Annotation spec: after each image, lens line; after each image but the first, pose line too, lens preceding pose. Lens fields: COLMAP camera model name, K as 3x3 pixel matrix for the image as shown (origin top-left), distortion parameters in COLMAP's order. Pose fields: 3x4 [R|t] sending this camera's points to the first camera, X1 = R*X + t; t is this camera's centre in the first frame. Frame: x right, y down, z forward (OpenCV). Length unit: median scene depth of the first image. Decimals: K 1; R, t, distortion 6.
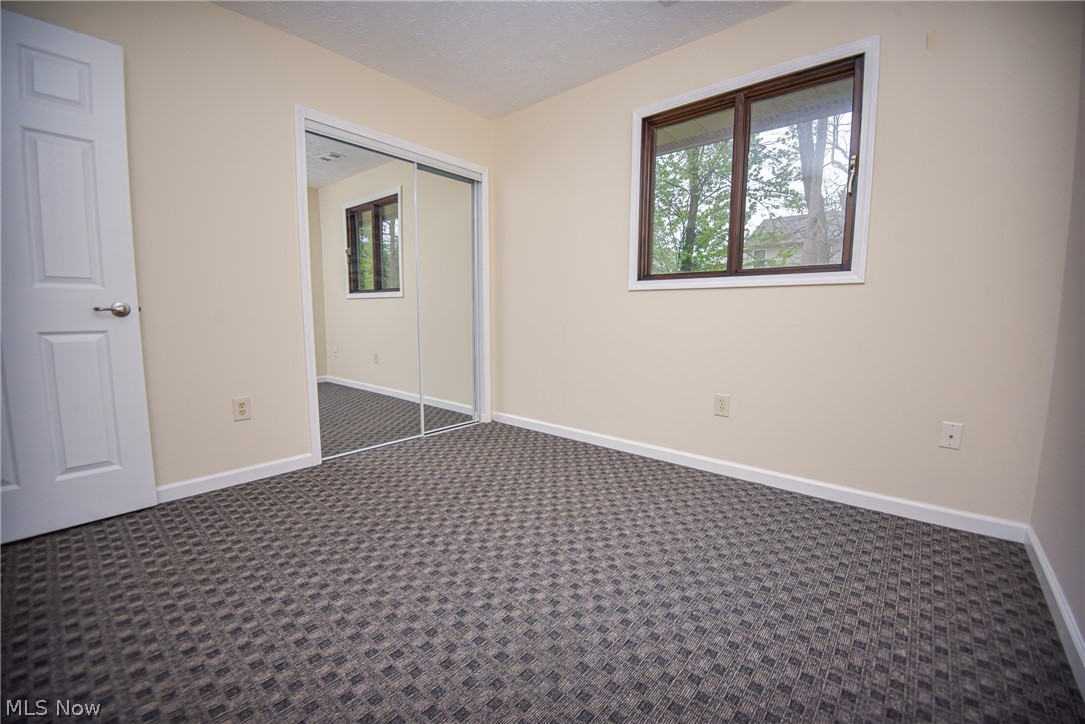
lens RADIAL K [[442.2, 0, 544.7], [0, 442.2, 362.6], [0, 0, 1]] dist [0.004997, -0.020632]
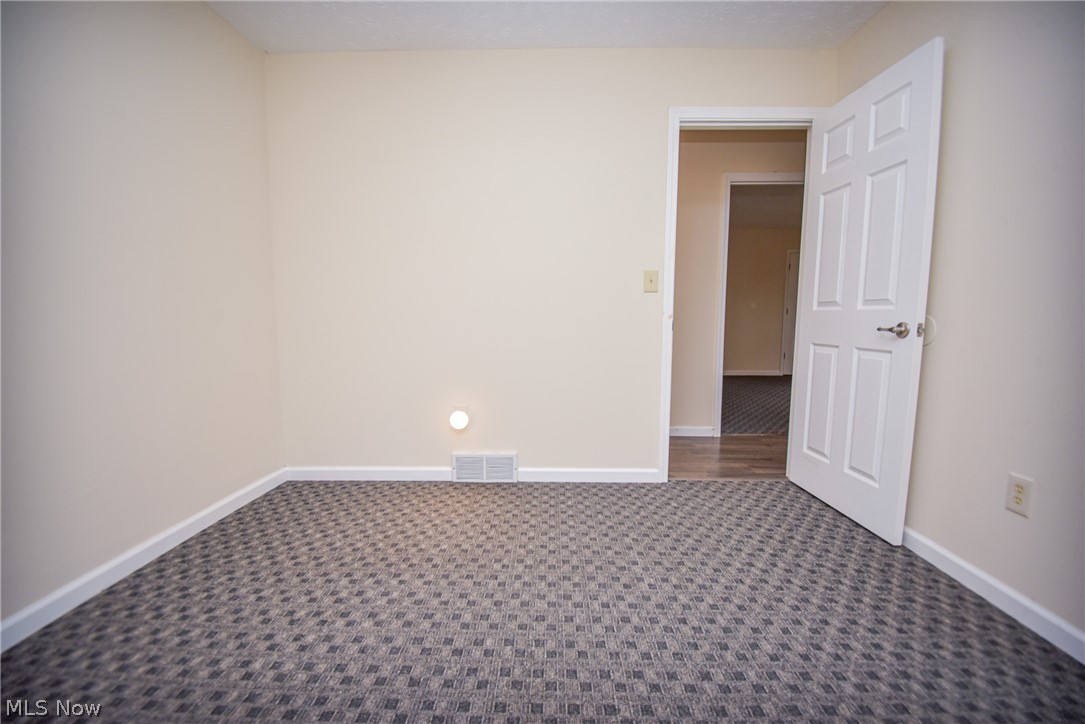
lens RADIAL K [[442.2, 0, 544.7], [0, 442.2, 362.6], [0, 0, 1]] dist [0.004997, -0.020632]
pose [[-0.773216, 0.055548, -0.631705, 0.230446], [-0.077538, 0.980400, 0.181118, -0.157548], [0.629384, 0.189025, -0.753754, 1.190298]]
